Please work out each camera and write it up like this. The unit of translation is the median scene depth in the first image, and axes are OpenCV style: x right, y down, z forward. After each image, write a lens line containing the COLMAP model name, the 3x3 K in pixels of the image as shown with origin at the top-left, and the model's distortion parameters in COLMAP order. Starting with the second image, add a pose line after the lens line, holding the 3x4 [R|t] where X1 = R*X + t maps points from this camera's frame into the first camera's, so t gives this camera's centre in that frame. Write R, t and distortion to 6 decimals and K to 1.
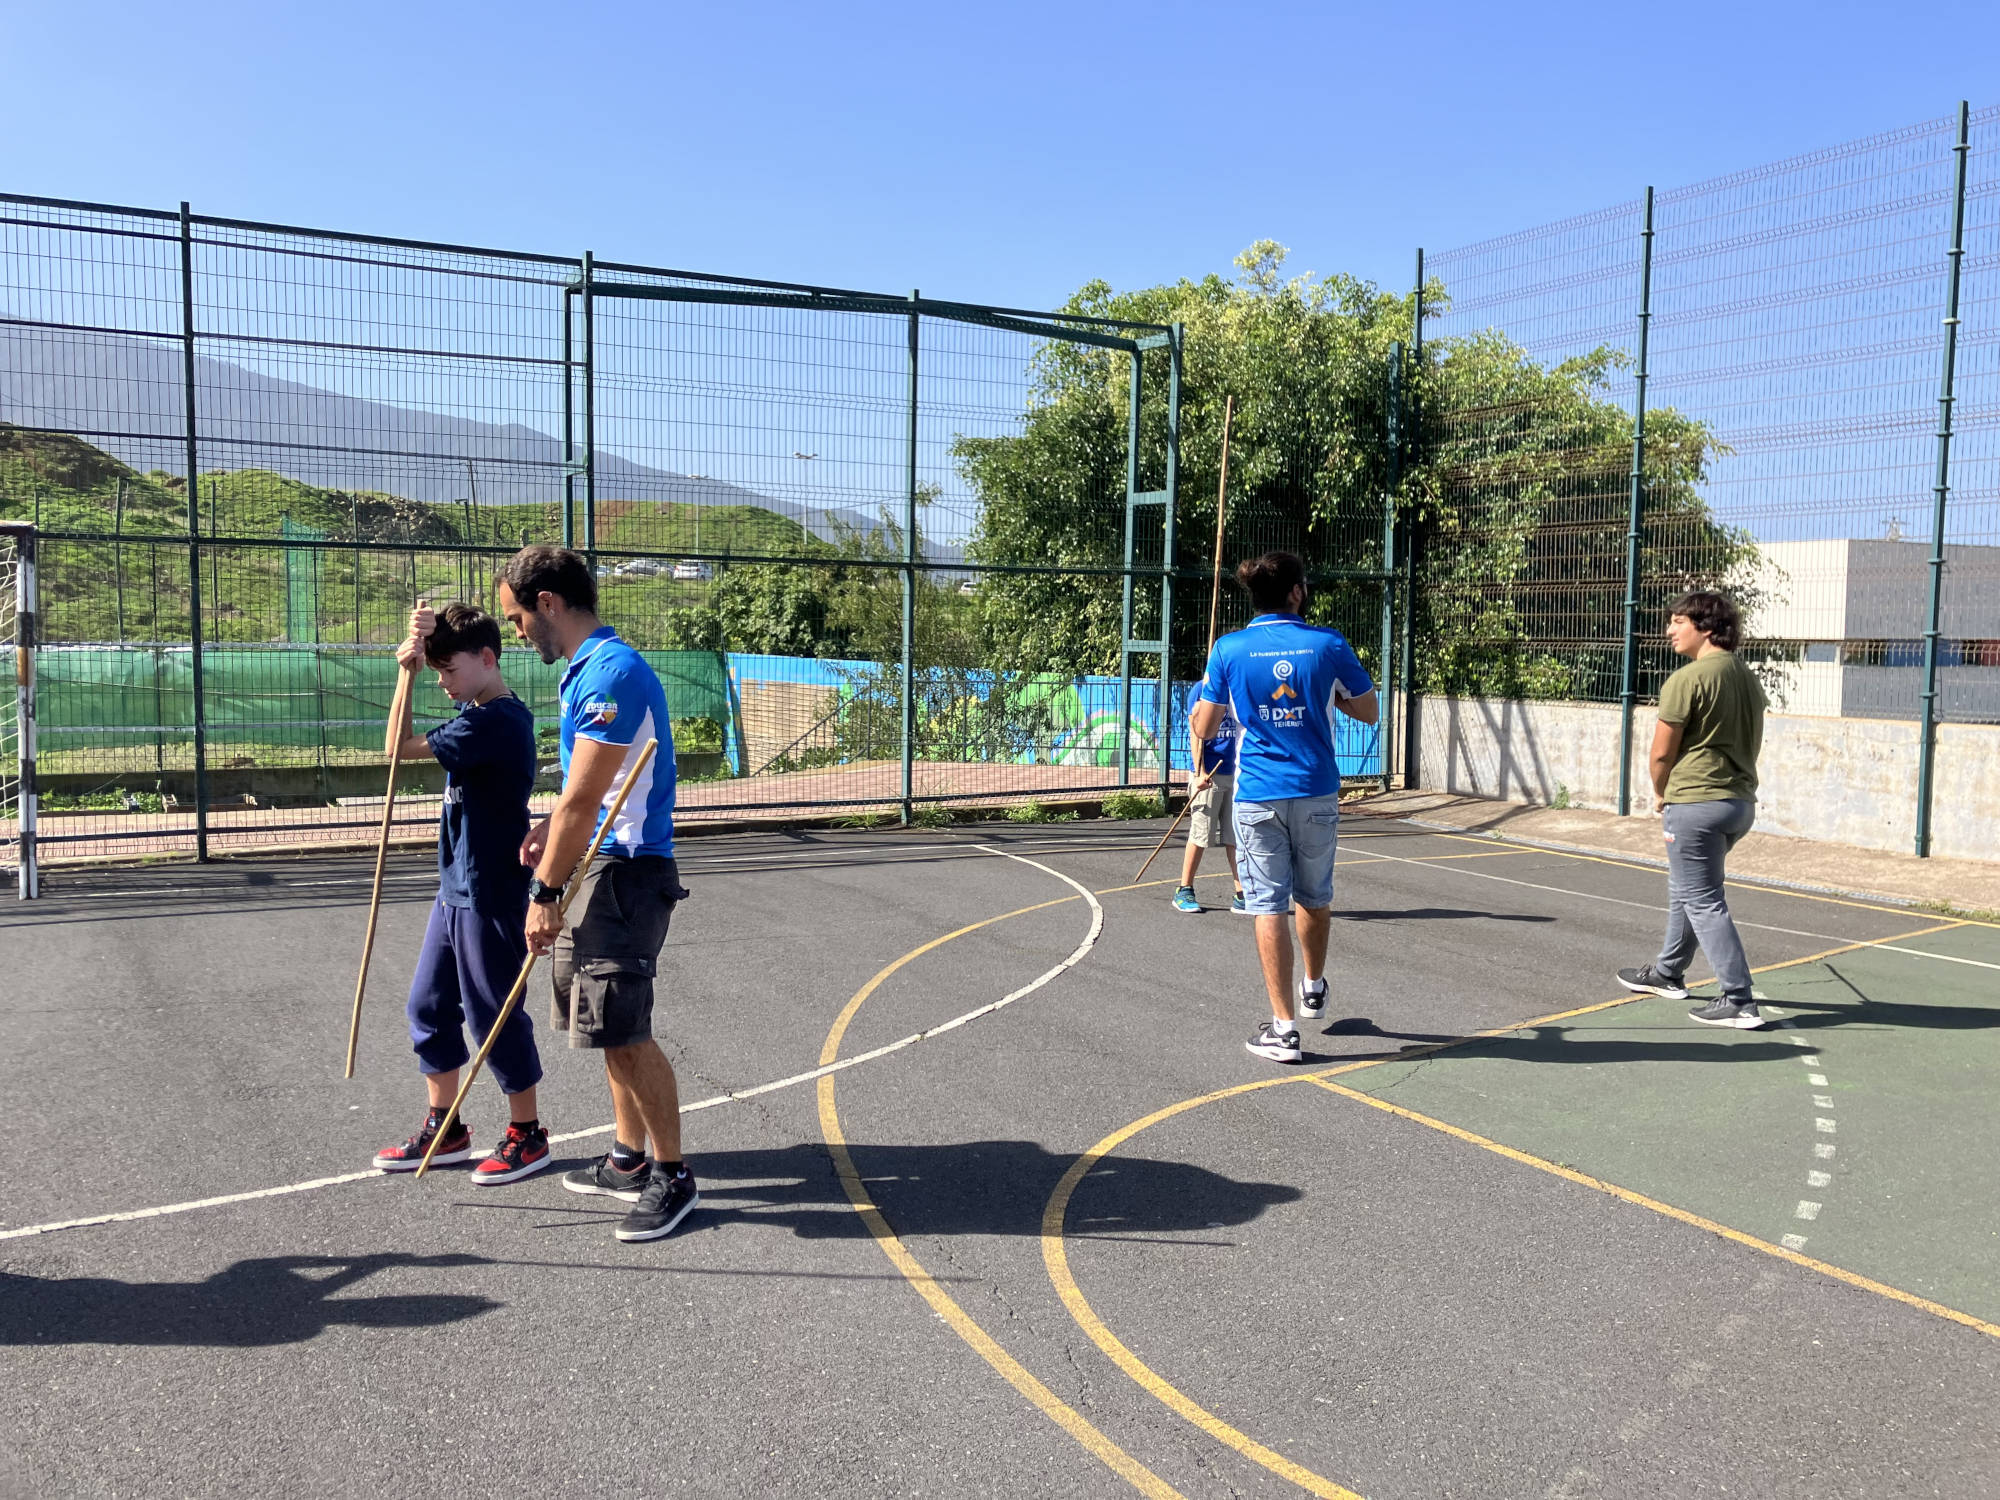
lens RADIAL K [[1650.8, 0, 1000.0], [0, 1650.8, 750.0], [0, 0, 1]] dist [0.023244, -0.021553]
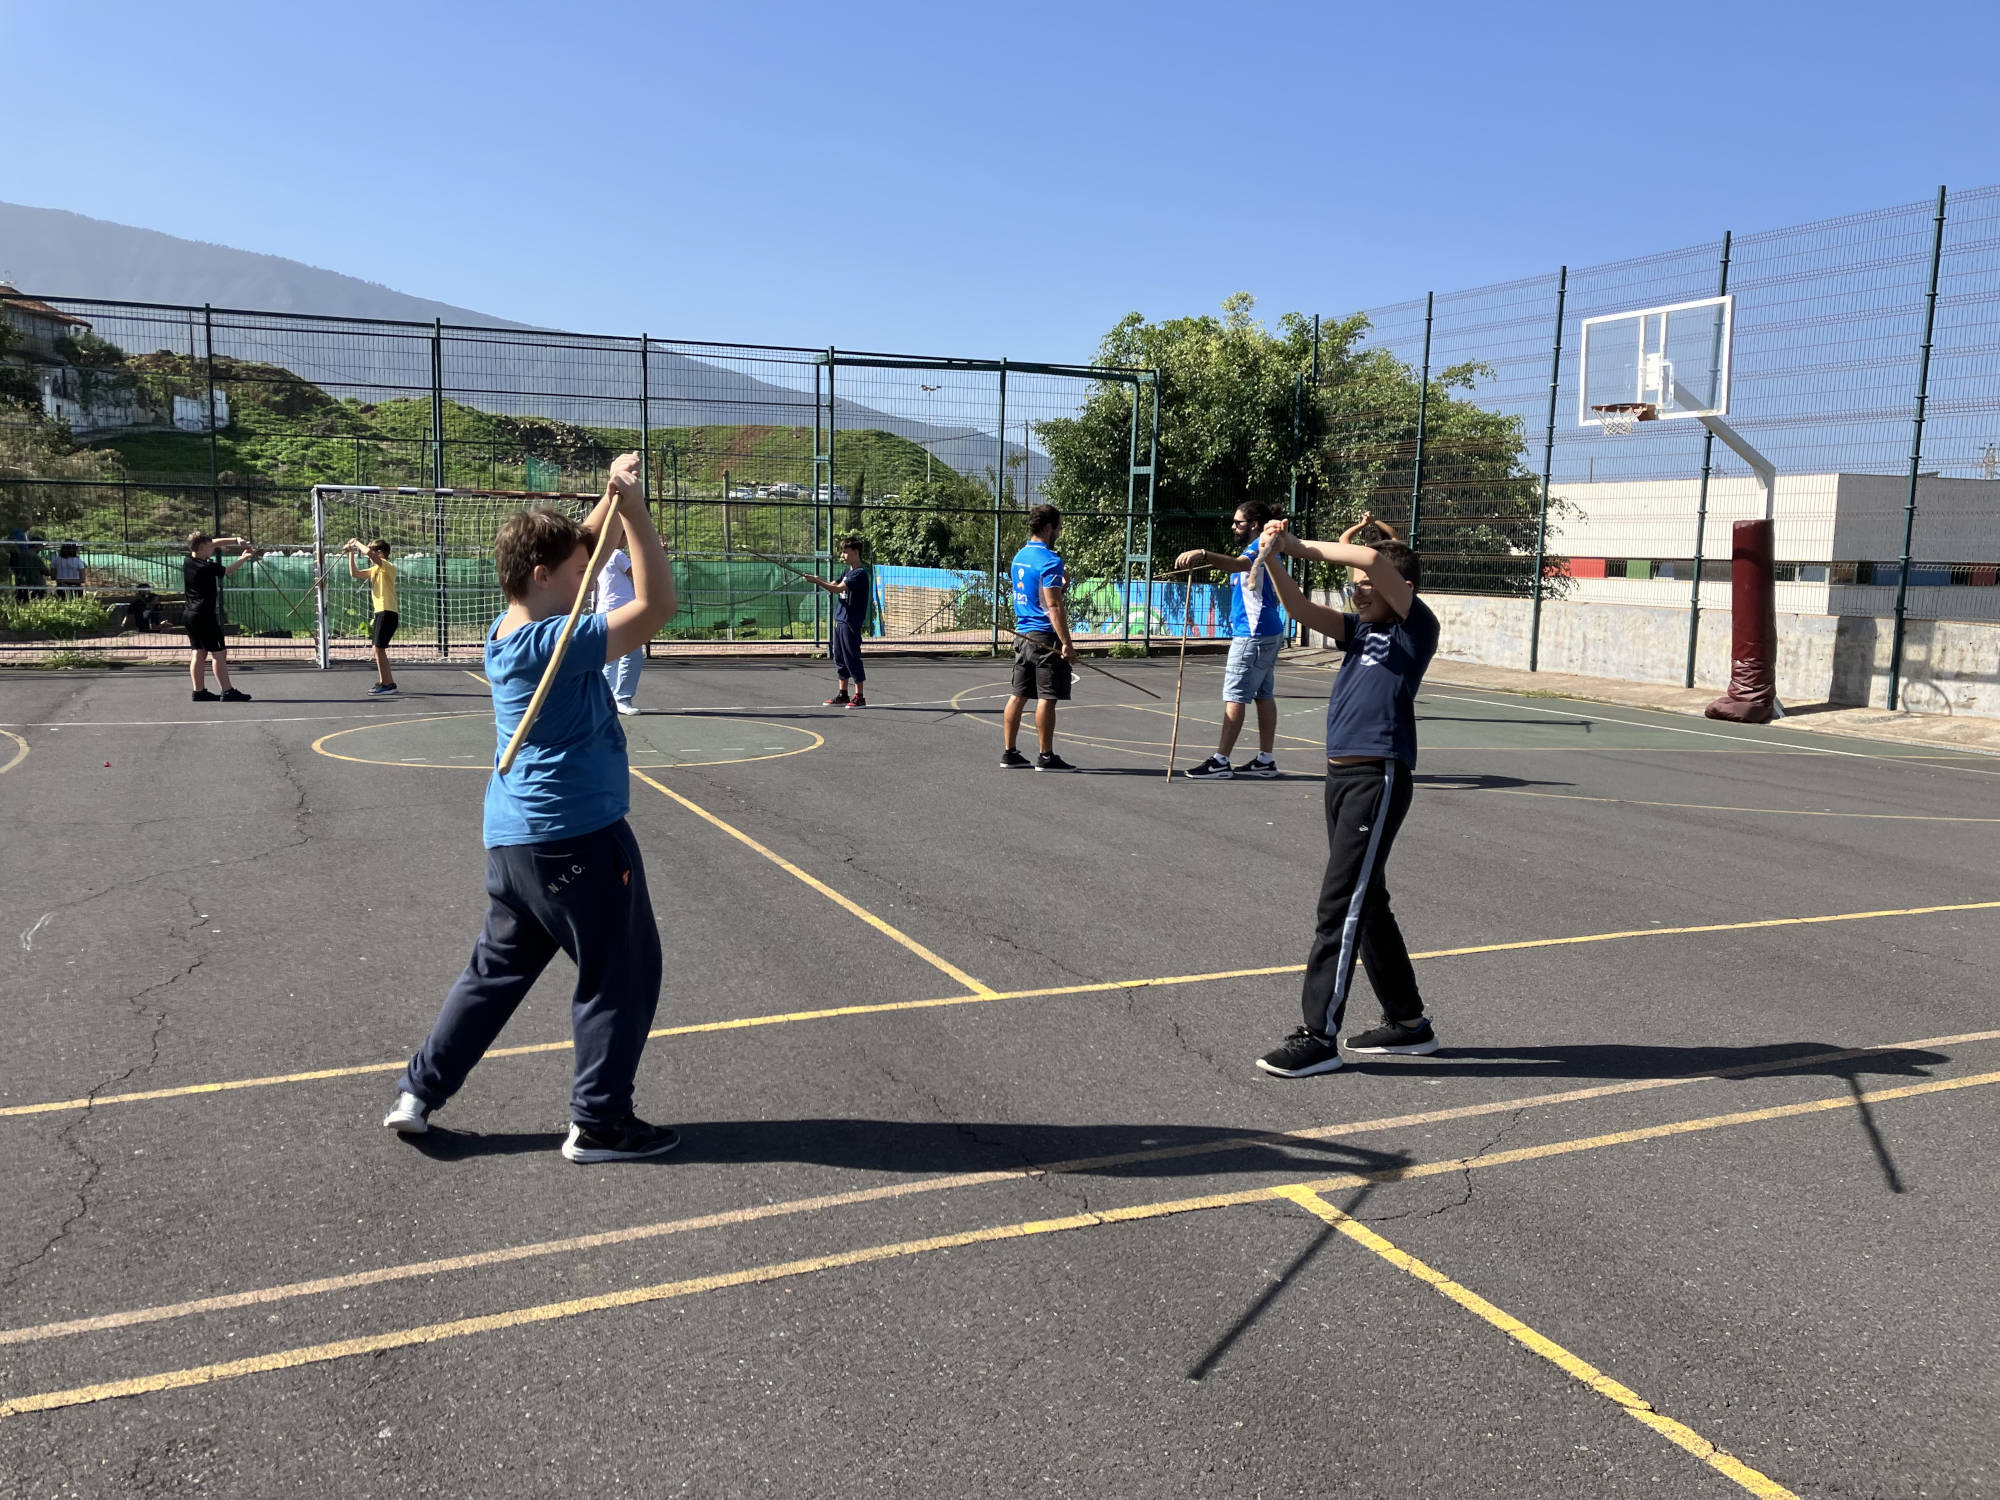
lens RADIAL K [[1655.5, 0, 959.4], [0, 1655.5, 745.7], [0, 0, 1]] dist [0.123294, -0.233653]
pose [[0.995440, 0.019489, -0.093380, 0.060248], [-0.015287, 0.998847, 0.045510, 0.048706], [0.094160, -0.043875, 0.994590, -0.641286]]
